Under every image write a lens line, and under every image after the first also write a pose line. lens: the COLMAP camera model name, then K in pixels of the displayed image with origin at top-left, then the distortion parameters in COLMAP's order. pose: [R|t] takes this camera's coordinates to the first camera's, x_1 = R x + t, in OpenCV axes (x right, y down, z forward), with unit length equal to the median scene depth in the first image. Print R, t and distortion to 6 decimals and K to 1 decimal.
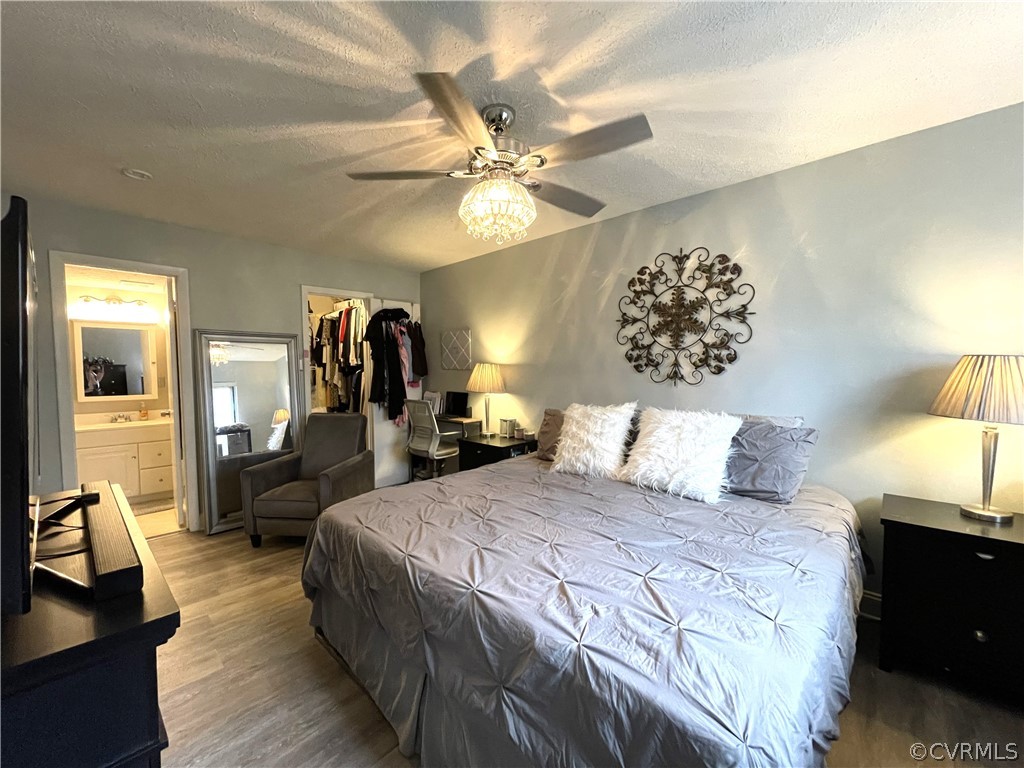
lens RADIAL K [[414.6, 0, 507.5], [0, 414.6, 385.1], [0, 0, 1]] dist [-0.000701, -0.000341]
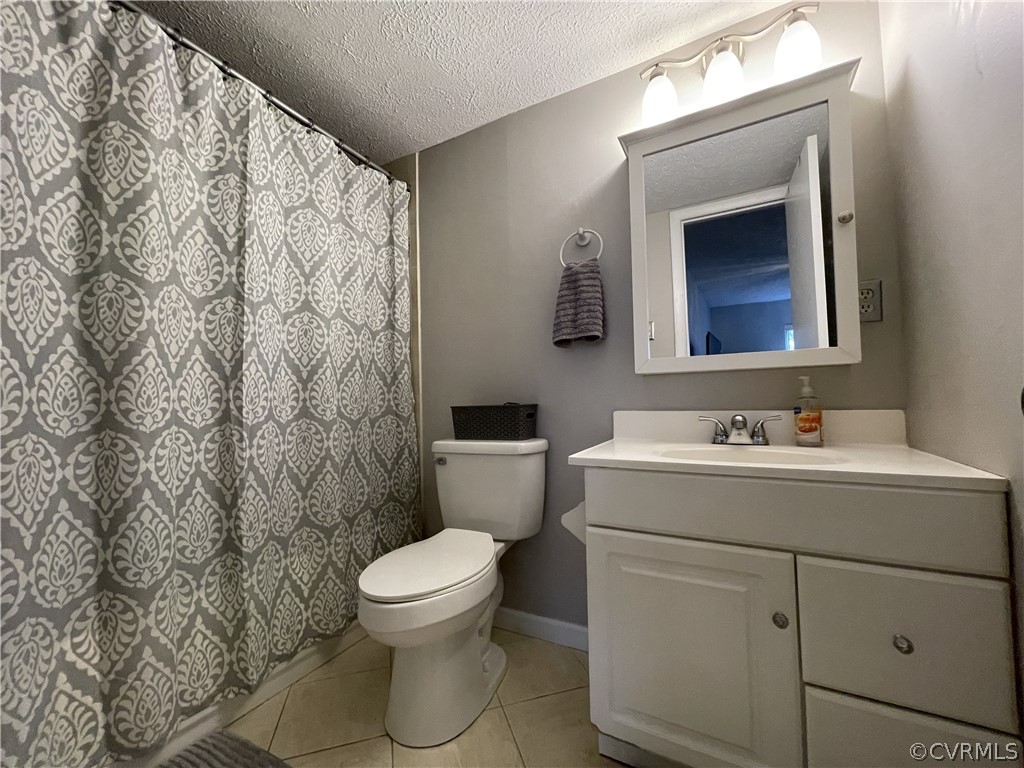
lens RADIAL K [[414.6, 0, 507.5], [0, 414.6, 385.1], [0, 0, 1]] dist [-0.000701, -0.000341]
pose [[0.209286, -0.042434, -0.976933, -0.660040], [-0.019085, 0.998690, -0.047468, 0.063720], [0.977668, 0.028580, 0.208203, 0.759587]]
